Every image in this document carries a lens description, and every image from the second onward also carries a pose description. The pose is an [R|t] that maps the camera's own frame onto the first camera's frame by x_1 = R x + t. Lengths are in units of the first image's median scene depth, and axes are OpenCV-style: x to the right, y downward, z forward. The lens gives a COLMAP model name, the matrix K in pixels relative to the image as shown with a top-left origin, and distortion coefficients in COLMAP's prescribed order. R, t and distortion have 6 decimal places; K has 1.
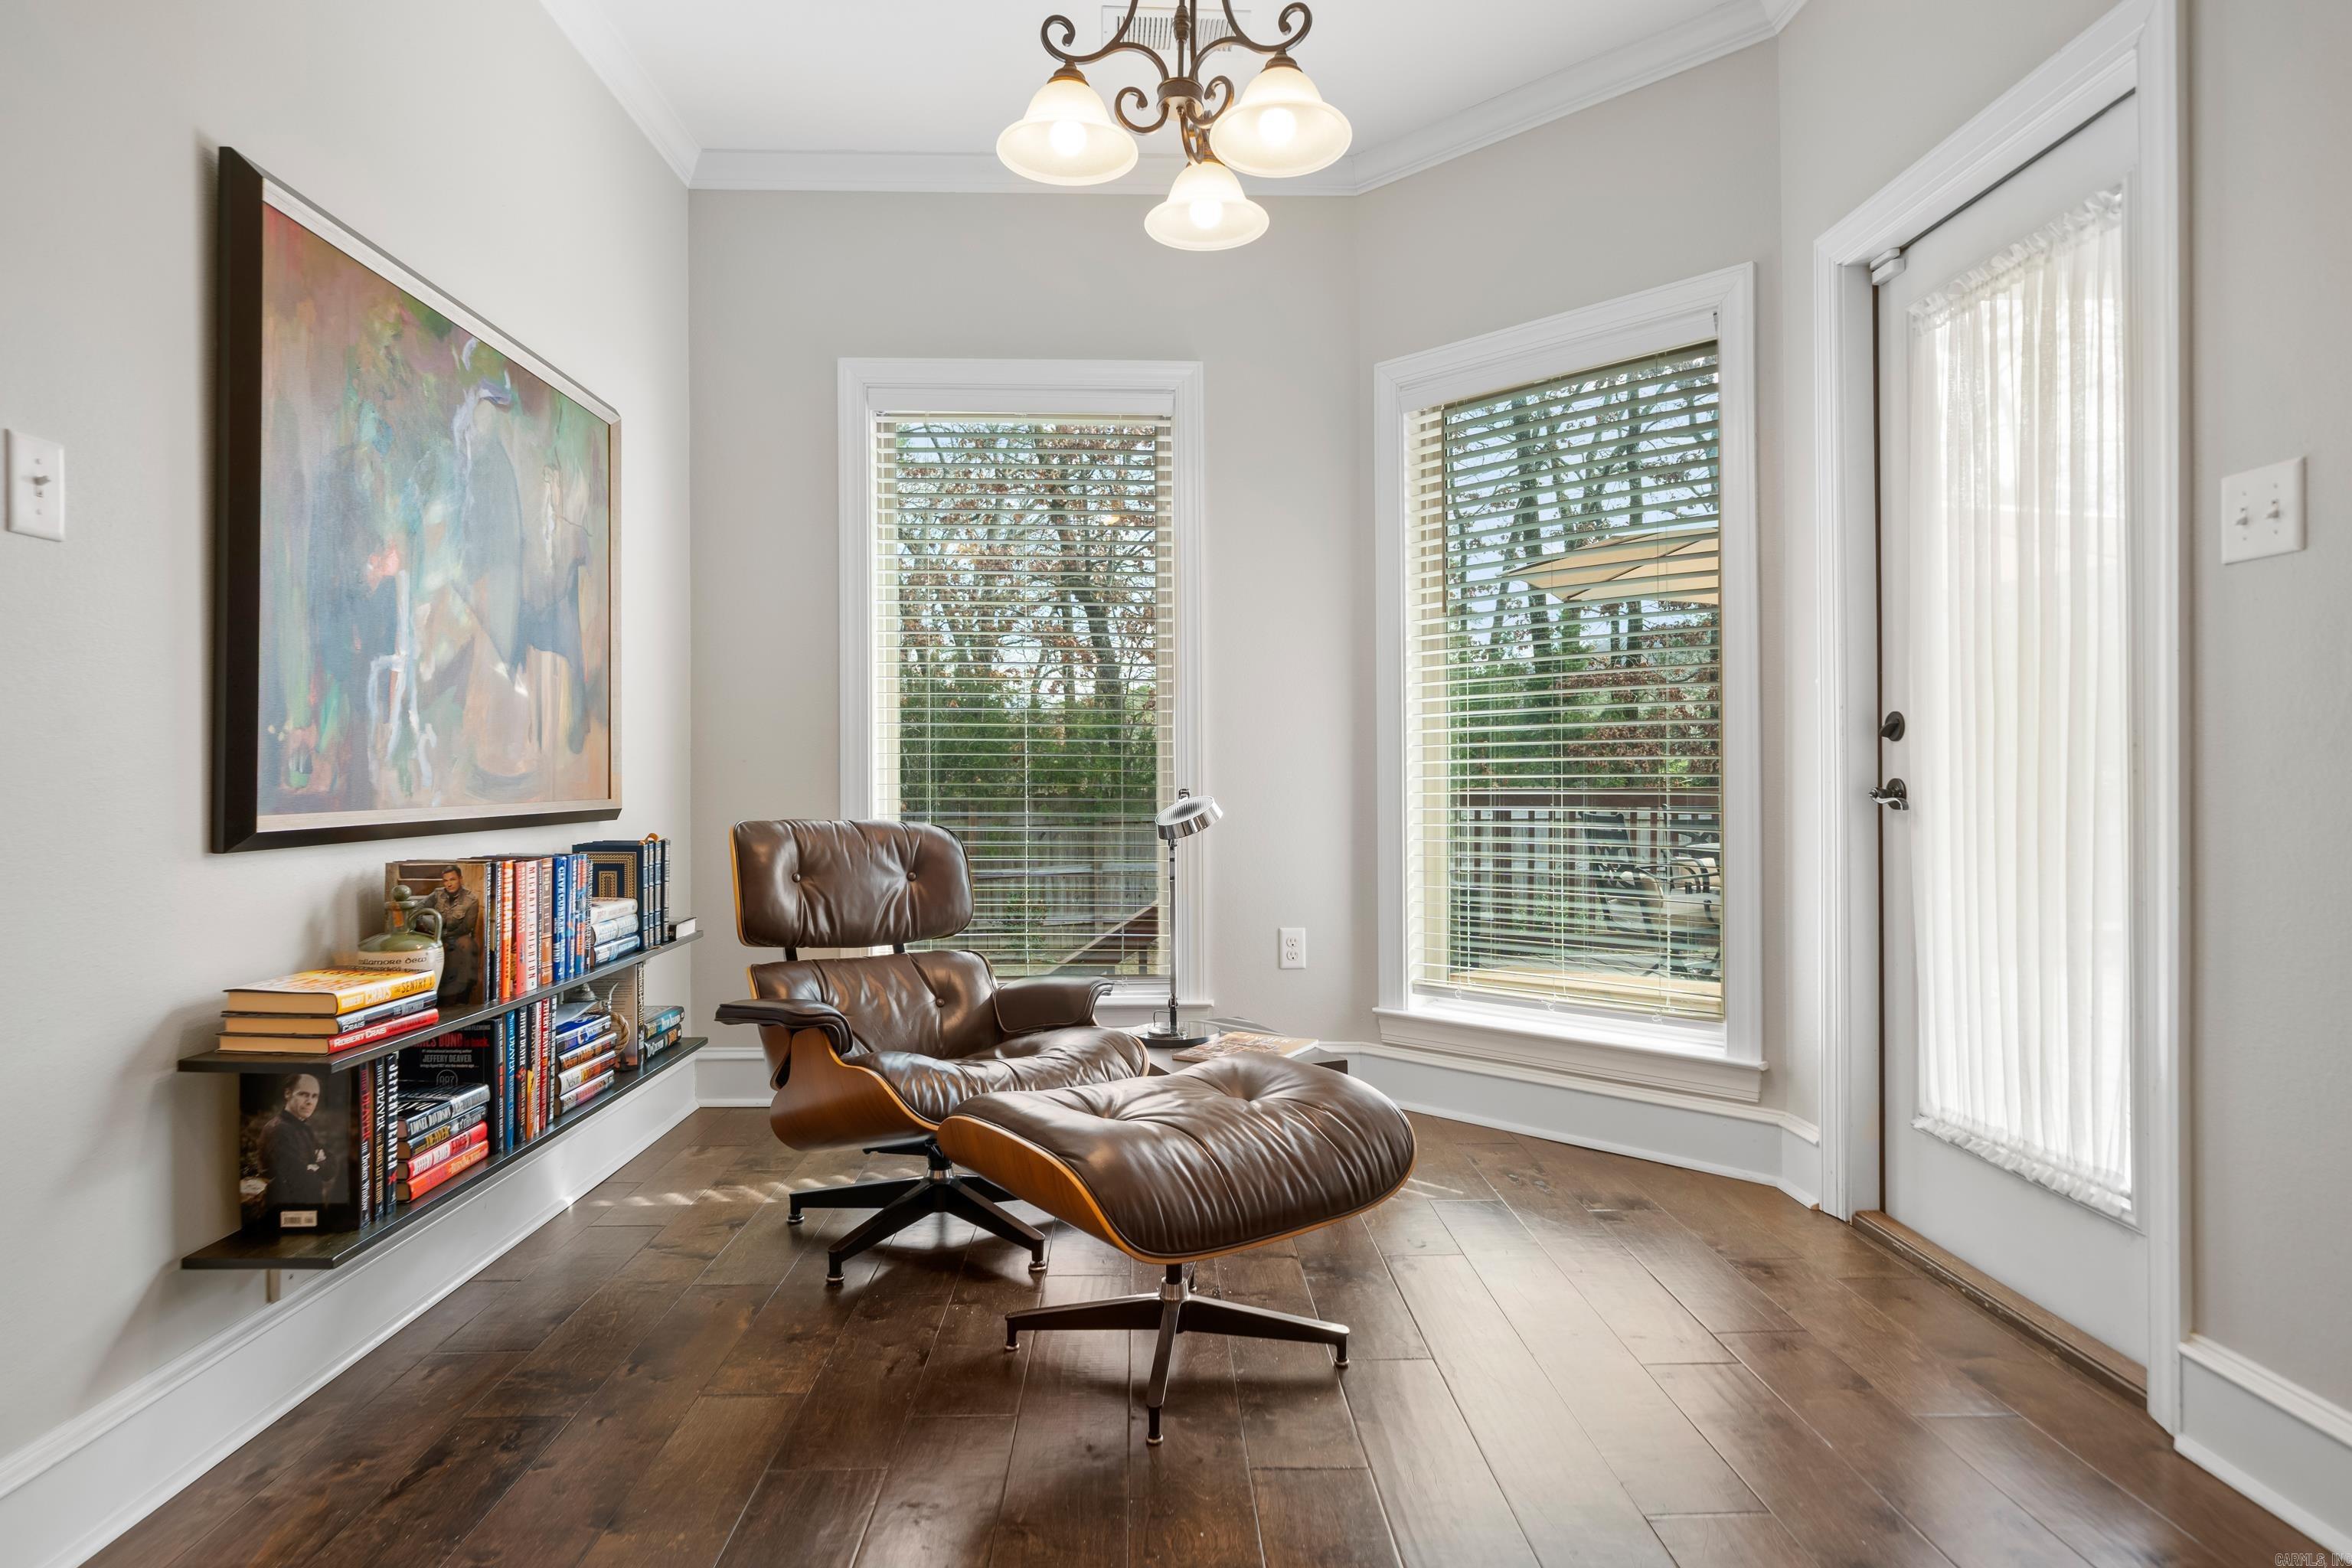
lens RADIAL K [[1284.5, 0, 1172.6], [0, 1284.5, 765.0], [0, 0, 1]] dist [0.020951, -0.001157]
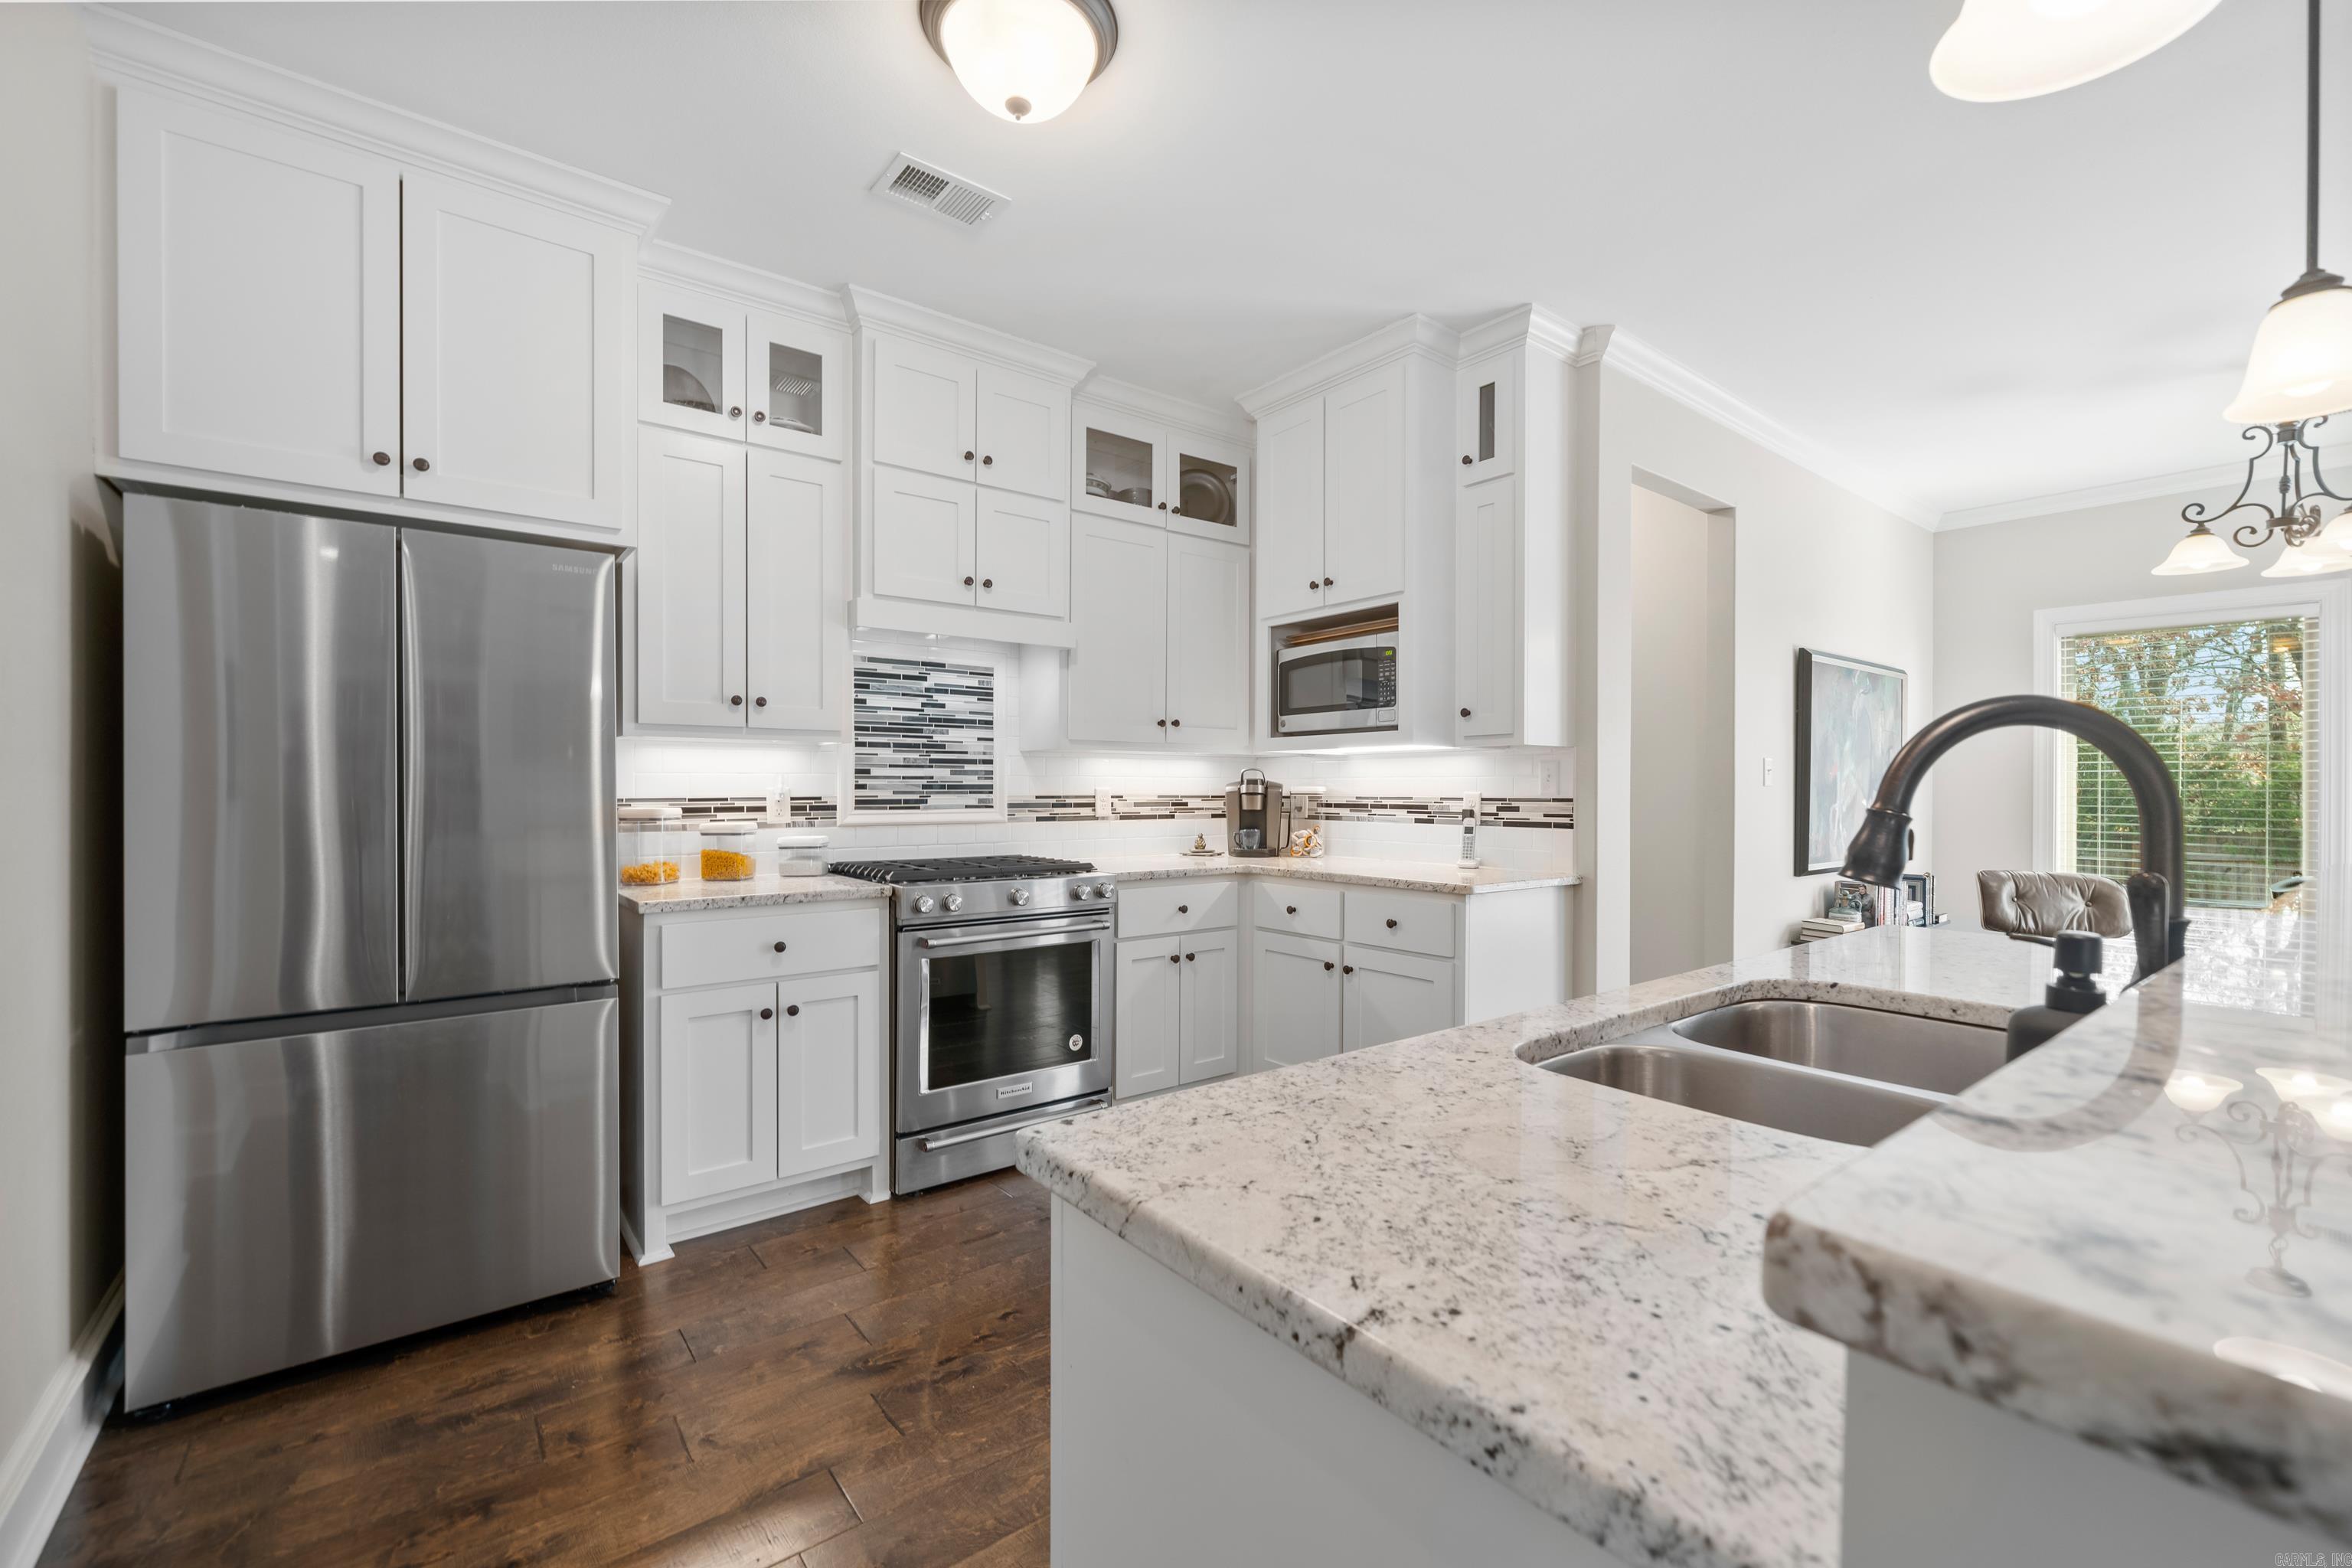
lens RADIAL K [[963.5, 0, 1170.5], [0, 963.5, 795.5], [0, 0, 1]] dist [-0.003631, -0.000116]
pose [[0.585945, 0.009422, -0.810296, 0.177685], [-0.000345, 0.999935, 0.011377, -0.105801], [0.810351, -0.006386, 0.585910, -1.097857]]
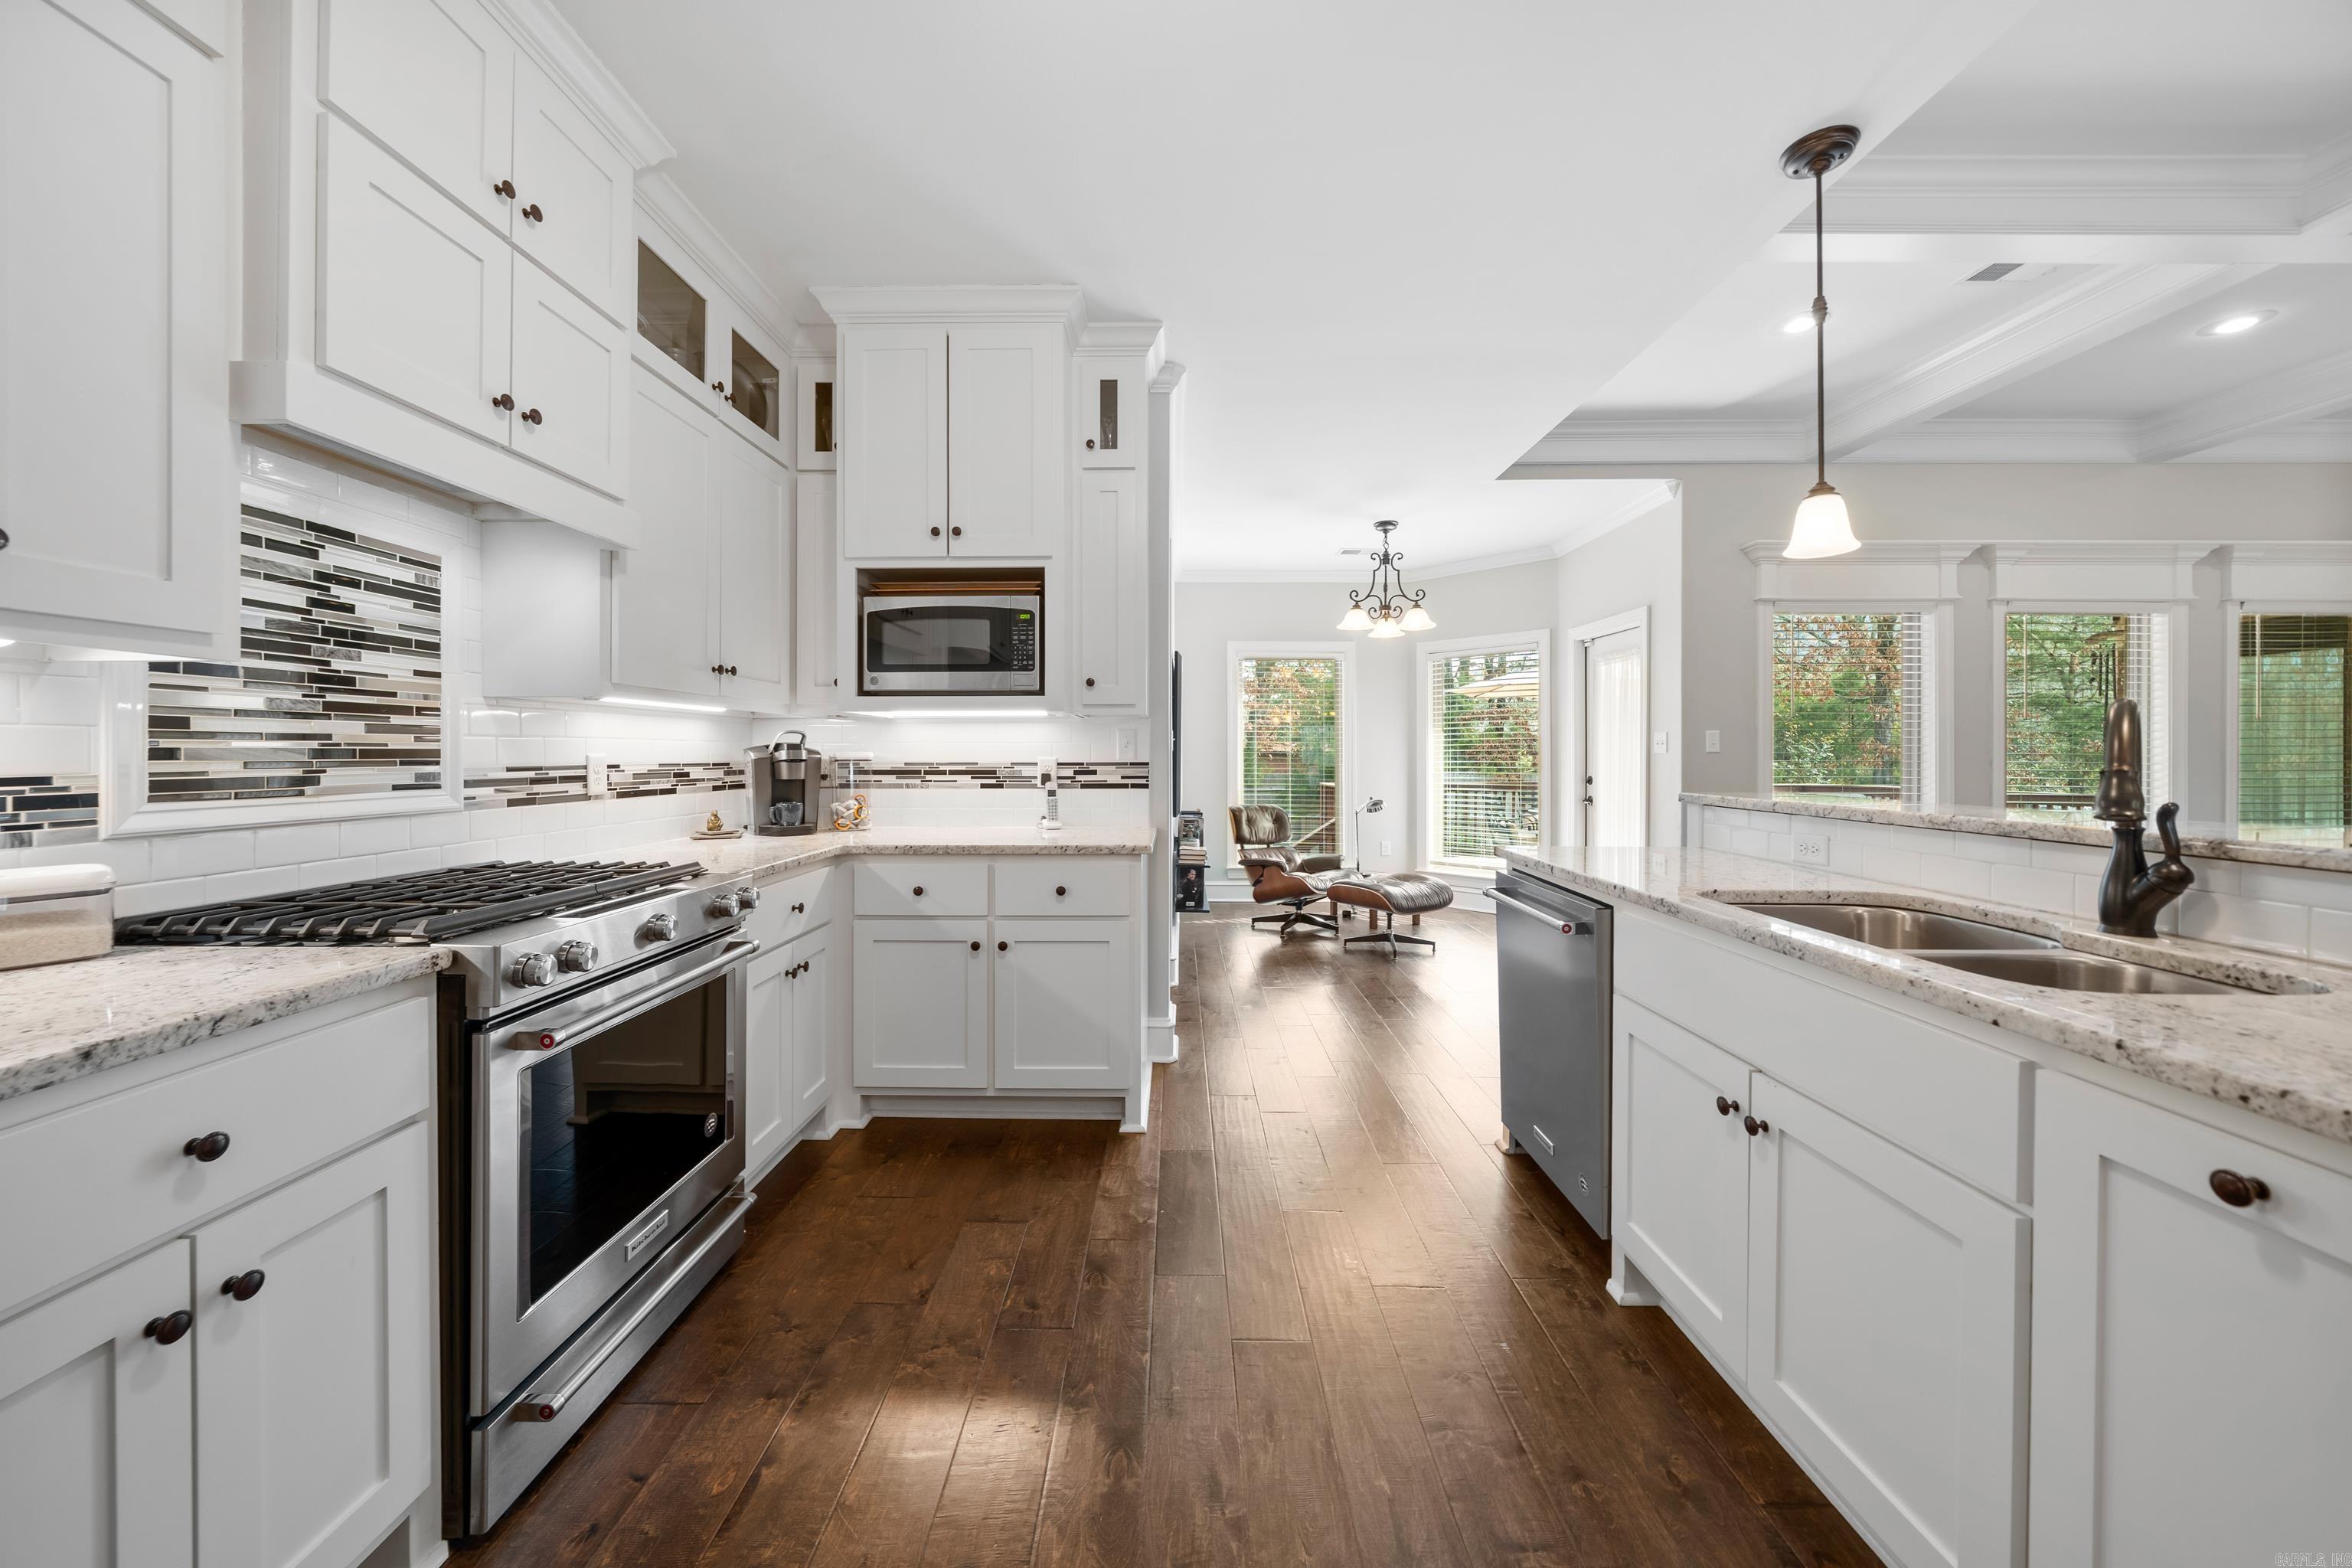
lens RADIAL K [[810.7, 0, 1154.5], [0, 810.7, 756.0], [0, 0, 1]] dist [-0.006287, 0.000243]
pose [[0.998435, 0.002810, -0.055861, -0.454179], [-0.002373, 0.999966, 0.007884, -0.107135], [0.055881, -0.007739, 0.998407, -1.160622]]
